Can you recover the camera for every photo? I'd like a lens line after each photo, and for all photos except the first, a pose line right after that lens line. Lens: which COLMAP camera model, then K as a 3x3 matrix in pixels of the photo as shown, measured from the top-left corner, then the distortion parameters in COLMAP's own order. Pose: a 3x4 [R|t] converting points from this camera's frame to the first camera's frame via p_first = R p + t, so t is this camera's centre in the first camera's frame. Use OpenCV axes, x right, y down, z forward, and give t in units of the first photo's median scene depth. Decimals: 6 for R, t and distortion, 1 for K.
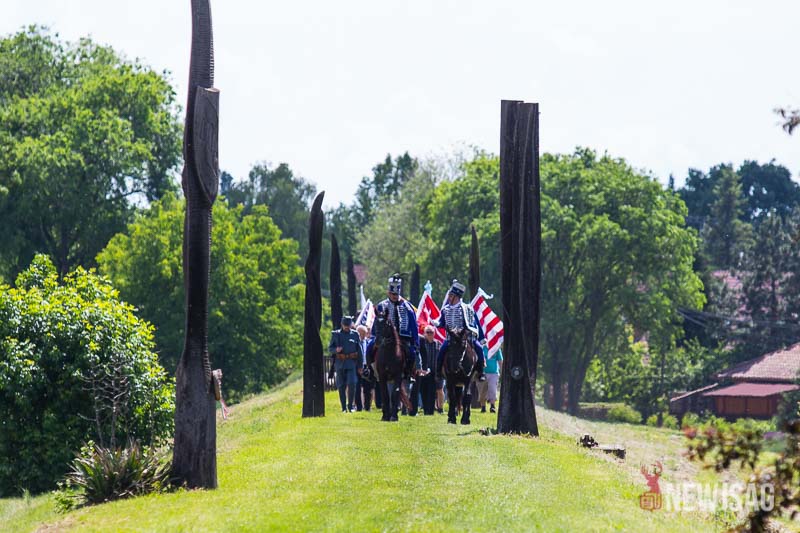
lens RADIAL K [[4879.9, 0, 449.5], [0, 4879.9, 252.2], [0, 0, 1]] dist [1.033929, 0.000000]
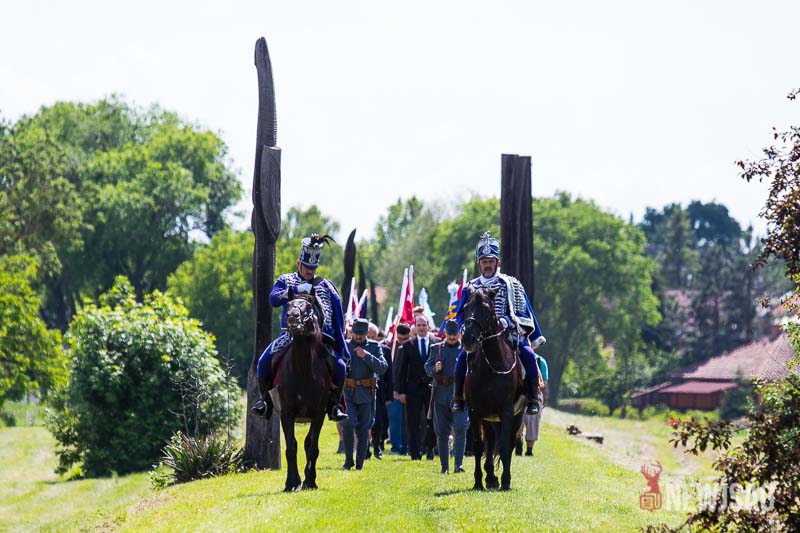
lens RADIAL K [[4879.9, 0, 357.4], [0, 4879.9, 286.0], [0, 0, 1]] dist [1.033929, 0.000000]
pose [[0.999122, -0.005510, 0.041540, -0.074724], [0.005177, 0.999954, 0.008129, -0.007719], [-0.041583, -0.007907, 0.999104, -0.223704]]
